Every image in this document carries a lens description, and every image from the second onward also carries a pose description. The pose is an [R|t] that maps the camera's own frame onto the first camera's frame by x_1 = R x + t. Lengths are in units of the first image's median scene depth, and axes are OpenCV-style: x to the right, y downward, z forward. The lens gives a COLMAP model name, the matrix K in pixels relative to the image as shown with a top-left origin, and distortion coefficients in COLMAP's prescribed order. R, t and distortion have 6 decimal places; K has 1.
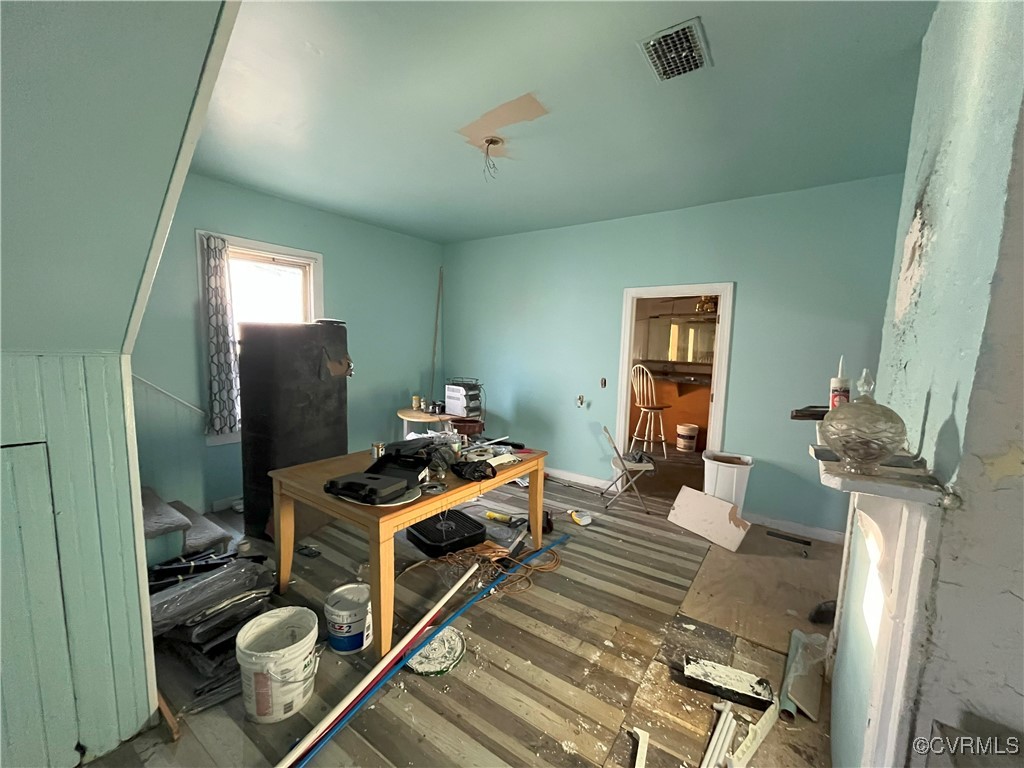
lens RADIAL K [[407.3, 0, 509.0], [0, 407.3, 386.3], [0, 0, 1]] dist [-0.001827, -0.000341]
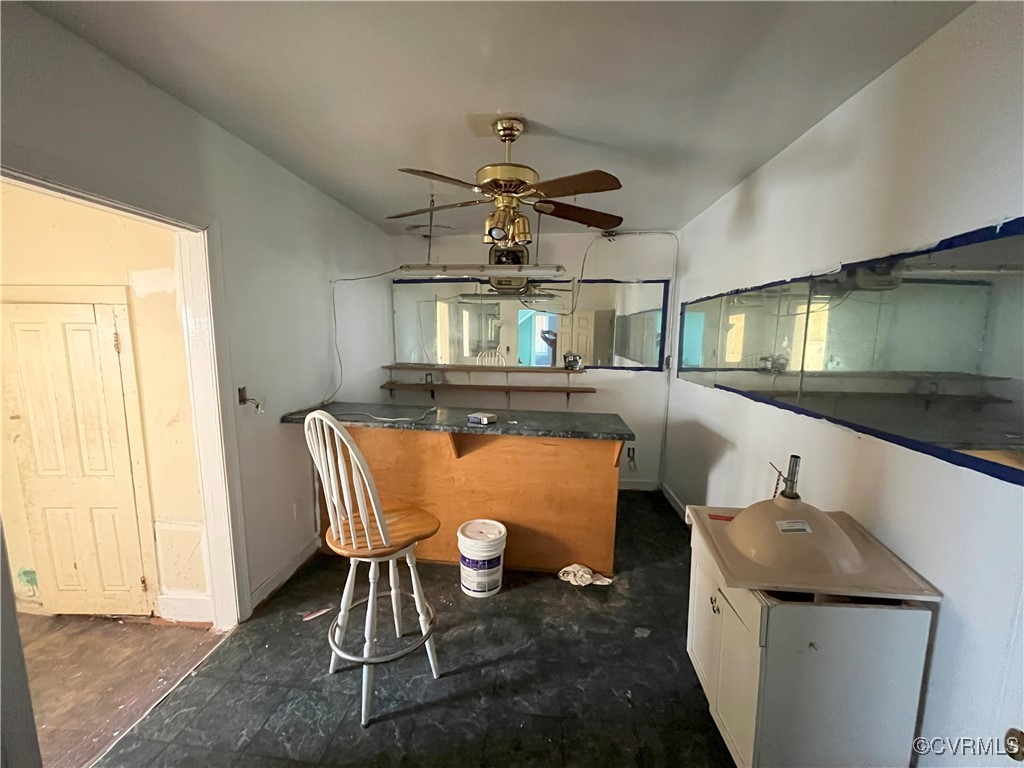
lens RADIAL K [[407.3, 0, 510.3], [0, 407.3, 385.5], [0, 0, 1]] dist [-0.001827, -0.000341]
pose [[0.861501, -0.087544, 0.500153, 0.267283], [0.072784, 0.996144, 0.048990, -0.070940], [-0.502513, -0.005801, 0.864550, 0.625268]]
